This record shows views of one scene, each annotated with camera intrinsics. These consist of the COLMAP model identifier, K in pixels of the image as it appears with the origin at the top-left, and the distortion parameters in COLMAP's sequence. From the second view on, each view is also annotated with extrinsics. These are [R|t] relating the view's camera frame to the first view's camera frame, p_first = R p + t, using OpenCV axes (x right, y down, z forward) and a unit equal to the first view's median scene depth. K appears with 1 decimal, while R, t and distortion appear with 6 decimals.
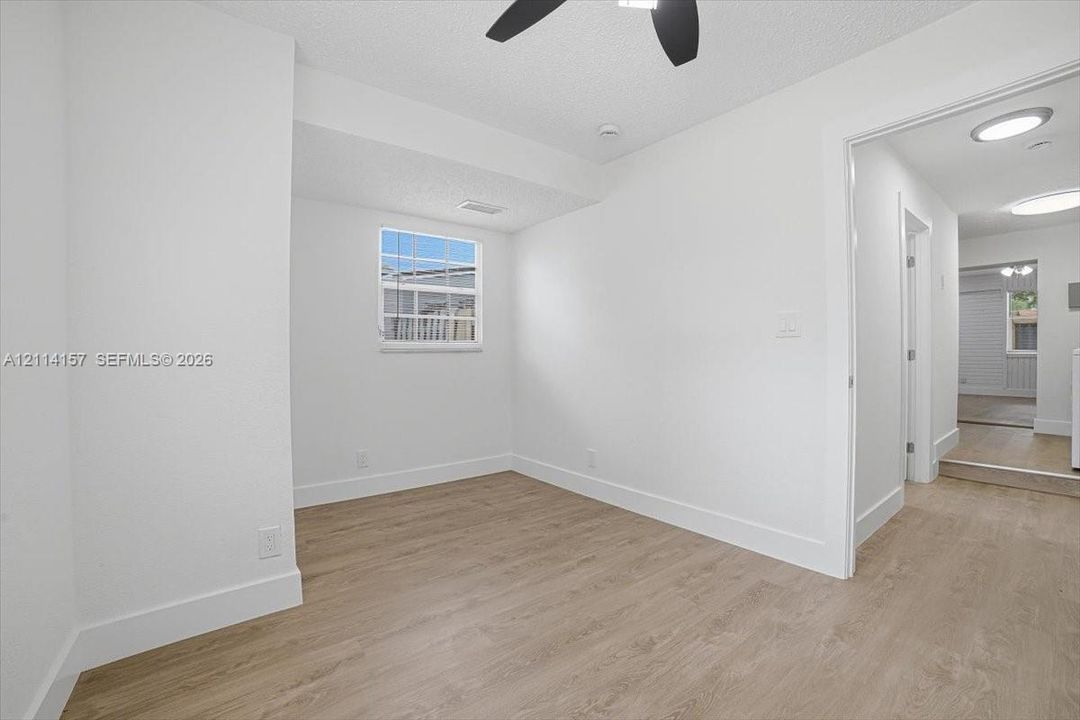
lens RADIAL K [[438.2, 0, 542.9], [0, 438.2, 356.5], [0, 0, 1]] dist [-0.052968, 0.001259]
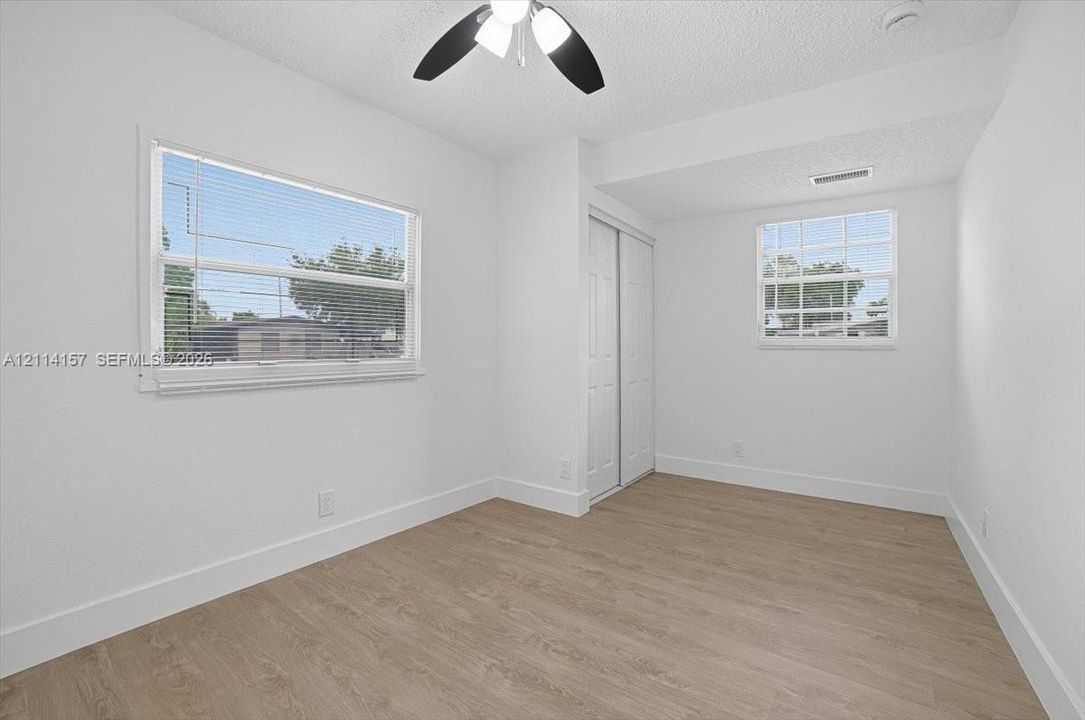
lens RADIAL K [[440.2, 0, 546.2], [0, 440.2, 360.6], [0, 0, 1]] dist [-0.052968, 0.001259]
pose [[0.292483, 0.024903, -0.955946, 0.597918], [-0.004453, 0.999685, 0.024680, -0.008154], [0.956260, -0.002962, 0.292502, 0.295002]]
